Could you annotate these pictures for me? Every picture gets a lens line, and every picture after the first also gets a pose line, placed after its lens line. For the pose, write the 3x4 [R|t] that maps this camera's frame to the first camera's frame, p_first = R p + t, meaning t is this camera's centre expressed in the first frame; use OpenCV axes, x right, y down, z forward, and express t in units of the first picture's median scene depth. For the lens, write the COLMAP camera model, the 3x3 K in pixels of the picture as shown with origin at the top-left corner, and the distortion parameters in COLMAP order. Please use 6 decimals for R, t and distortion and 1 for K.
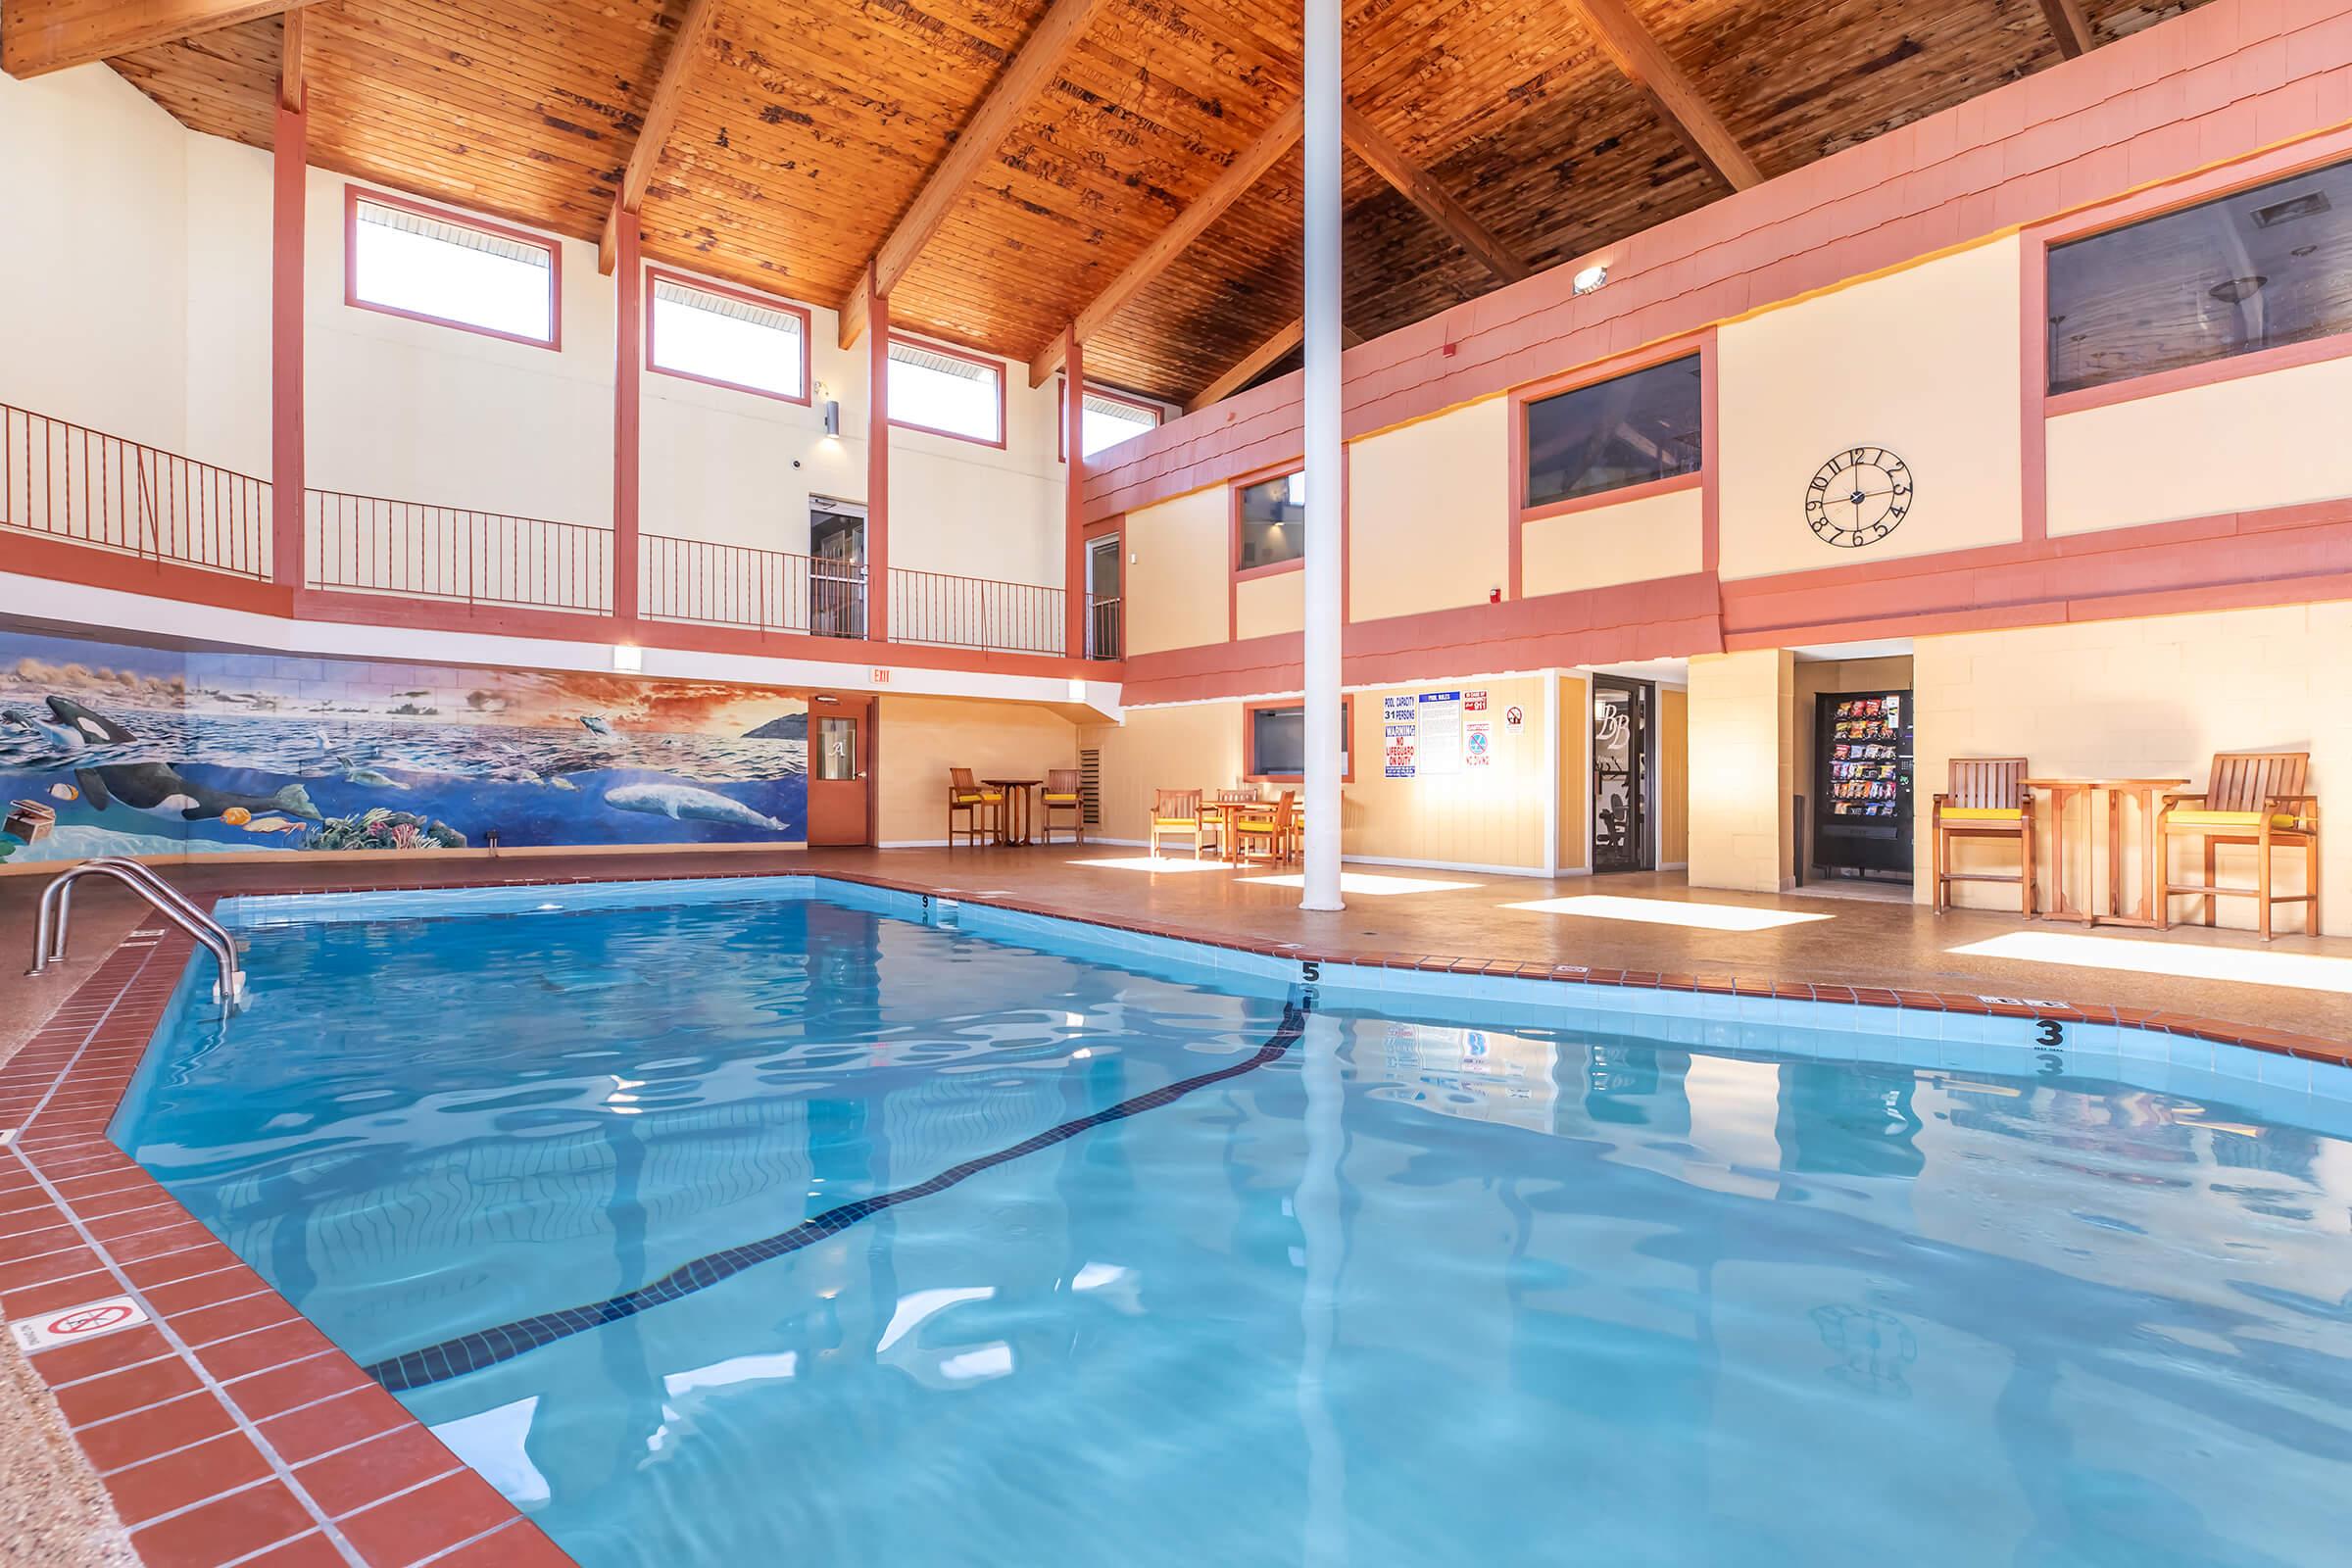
lens RADIAL K [[1125.6, 0, 1166.1], [0, 1125.6, 762.3], [0, 0, 1]] dist [-0.009604, 0.000872]
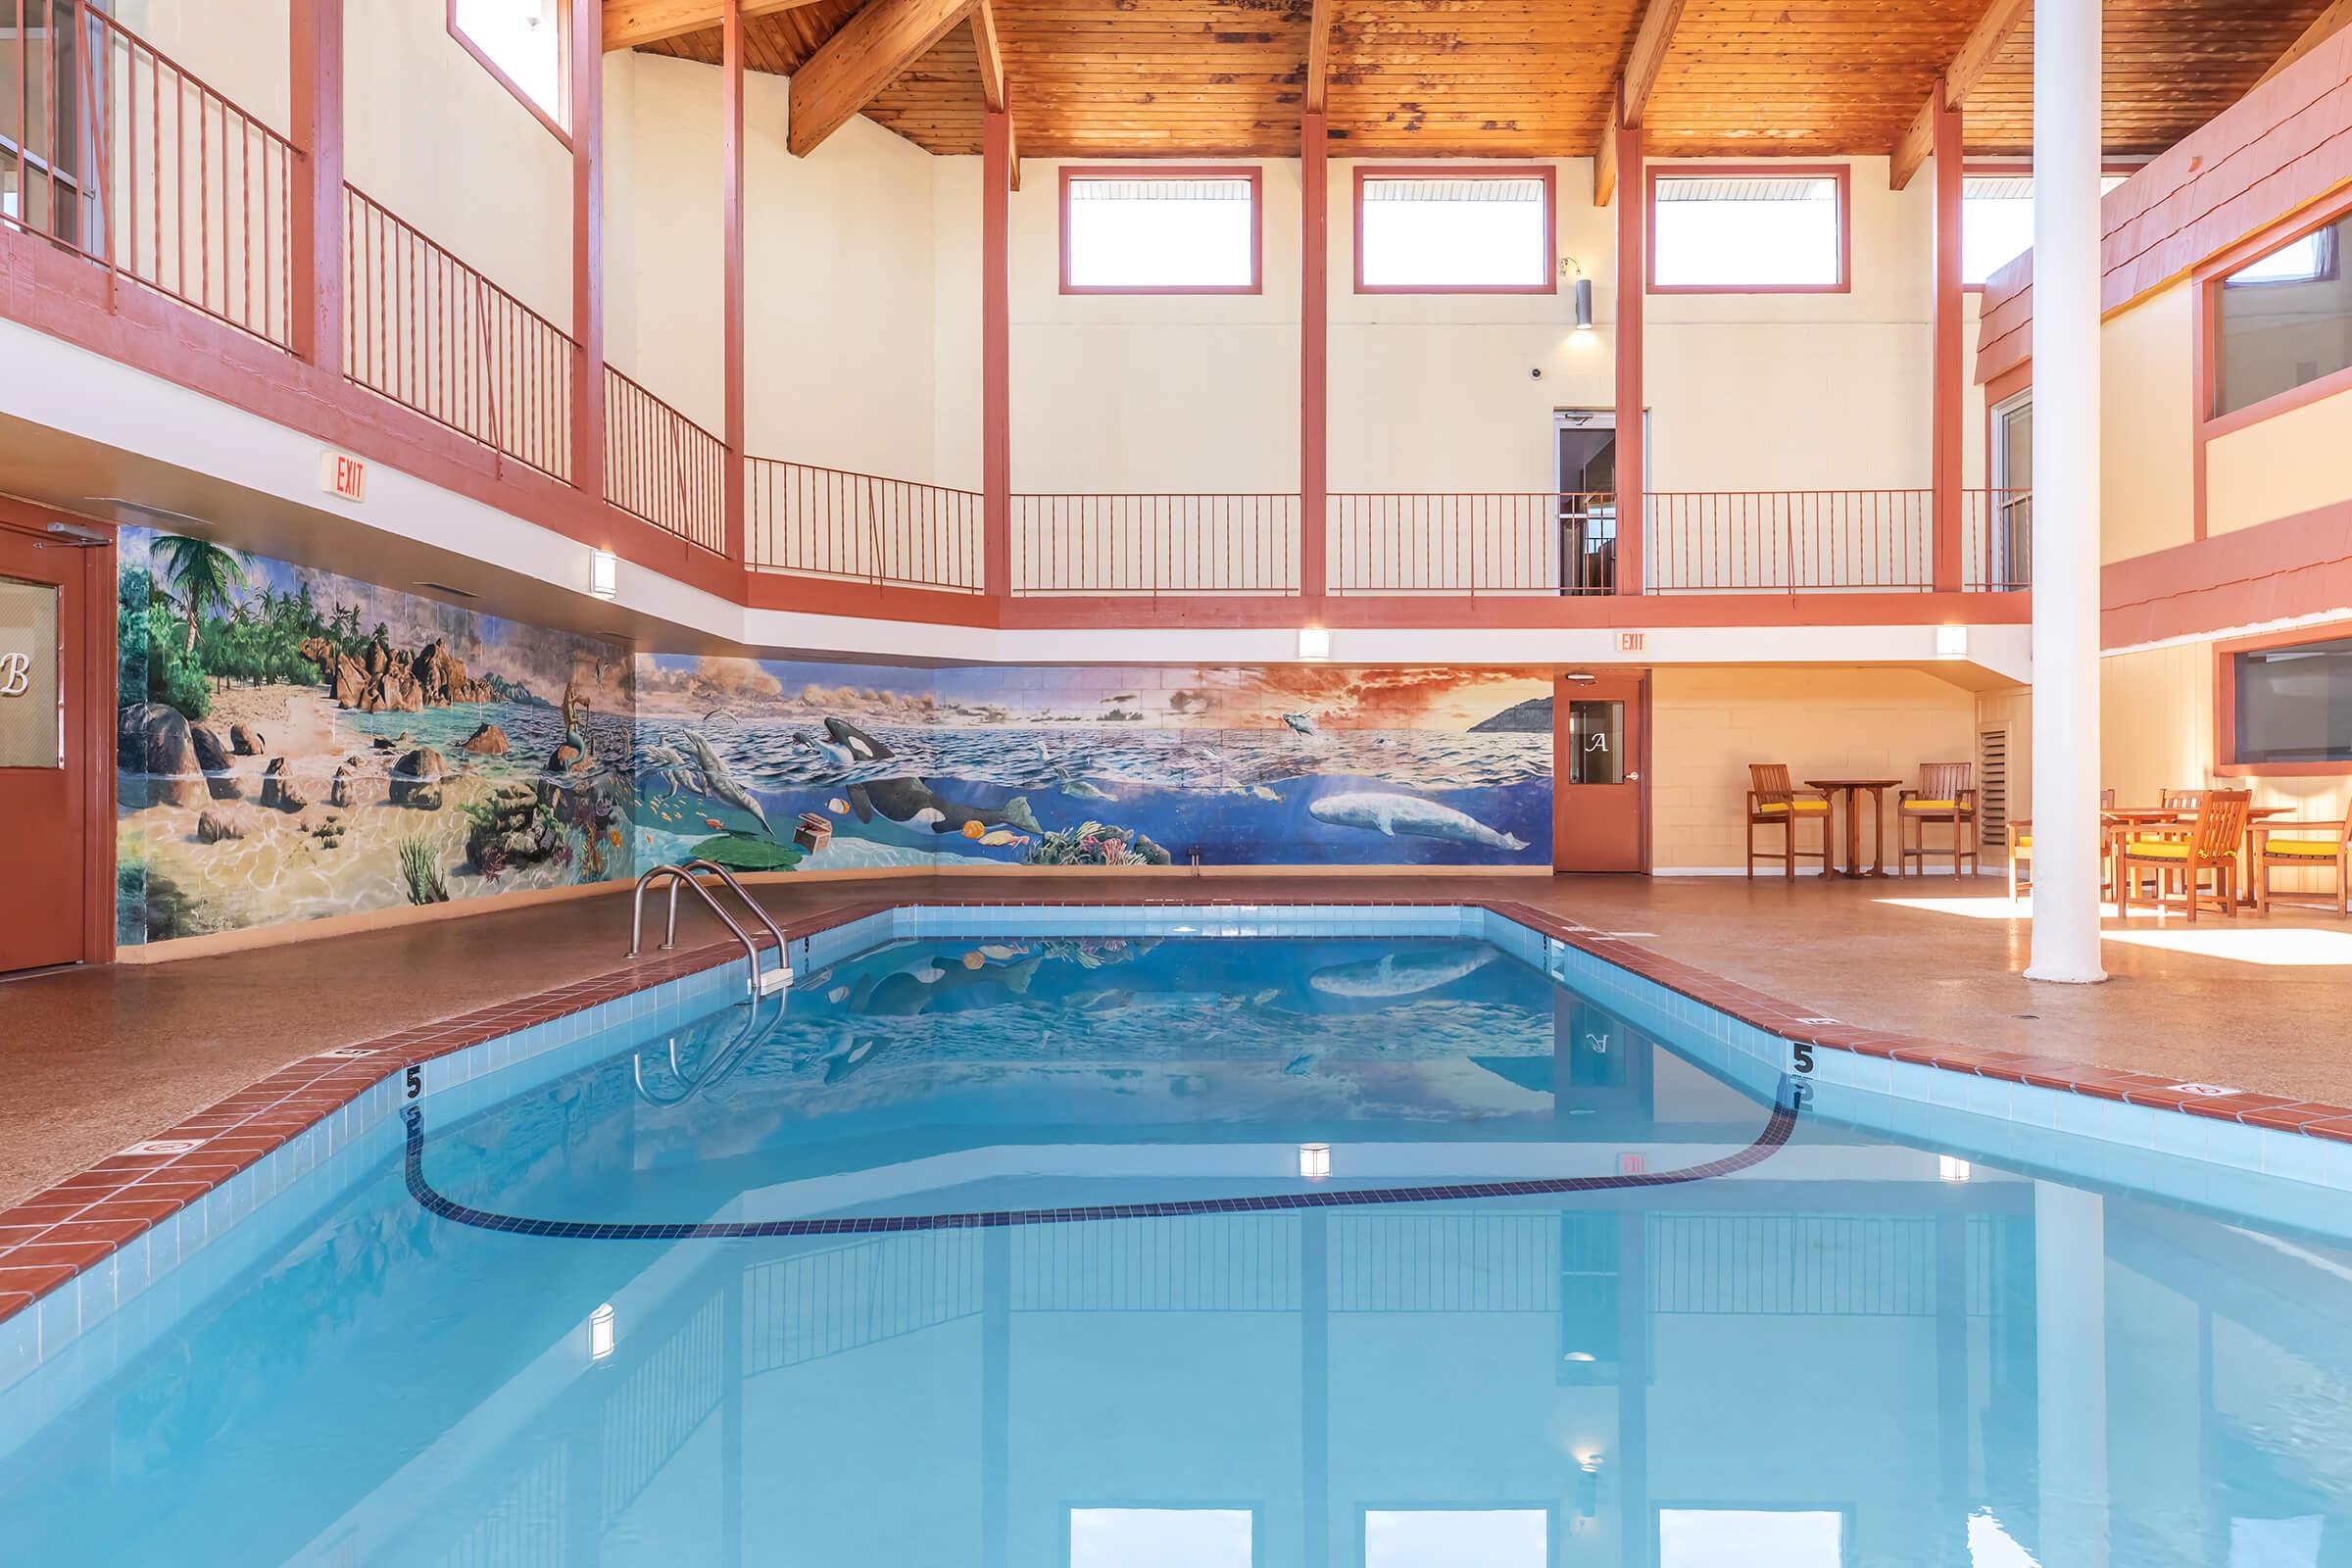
lens RADIAL K [[1575.1, 0, 1228.2], [0, 1575.1, 758.5], [0, 0, 1]] dist [0.002844, 0.002637]
pose [[0.783825, -0.026294, -0.620425, 0.195428], [0.024193, 0.999638, -0.011800, 0.005931], [0.620511, -0.005761, 0.784177, 0.030542]]
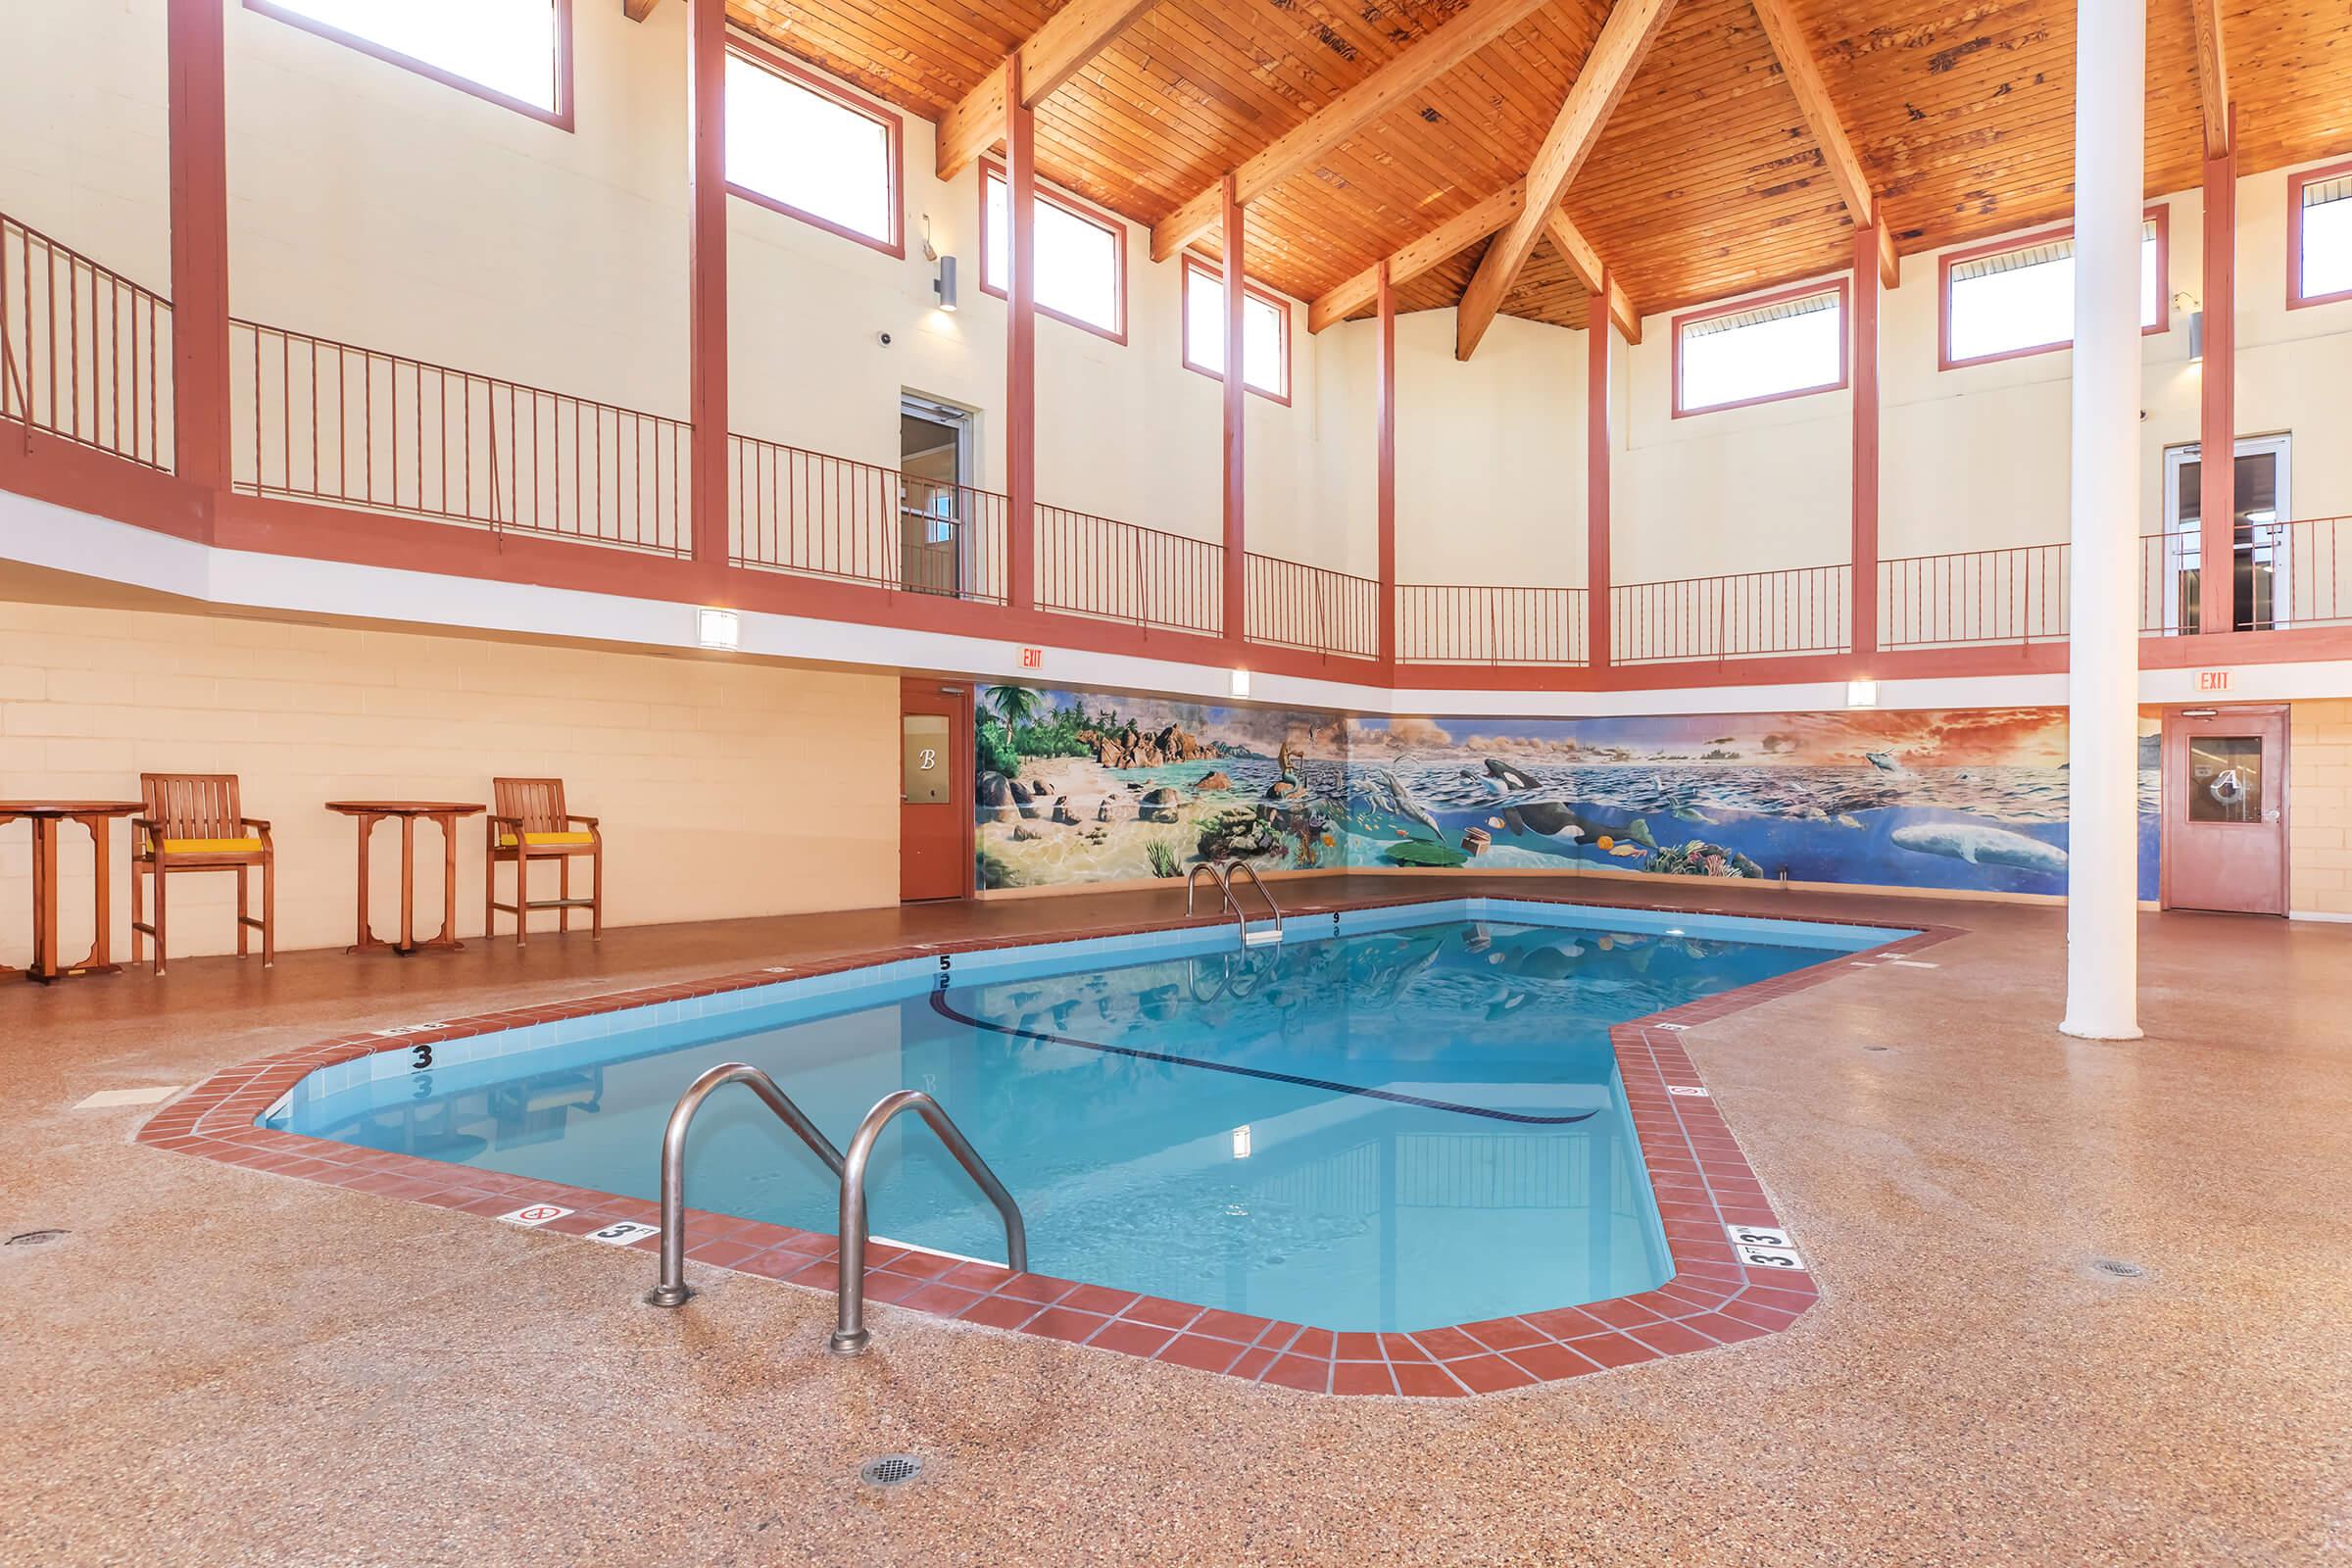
lens RADIAL K [[1292.6, 0, 1176.0], [0, 1292.6, 784.0], [0, 0, 1]] dist [-0.003083, -0.000247]
pose [[0.171686, -0.010870, -0.985092, 0.497605], [0.011798, 0.999890, -0.008977, -0.011383], [0.985081, -0.010080, 0.171795, 0.216150]]
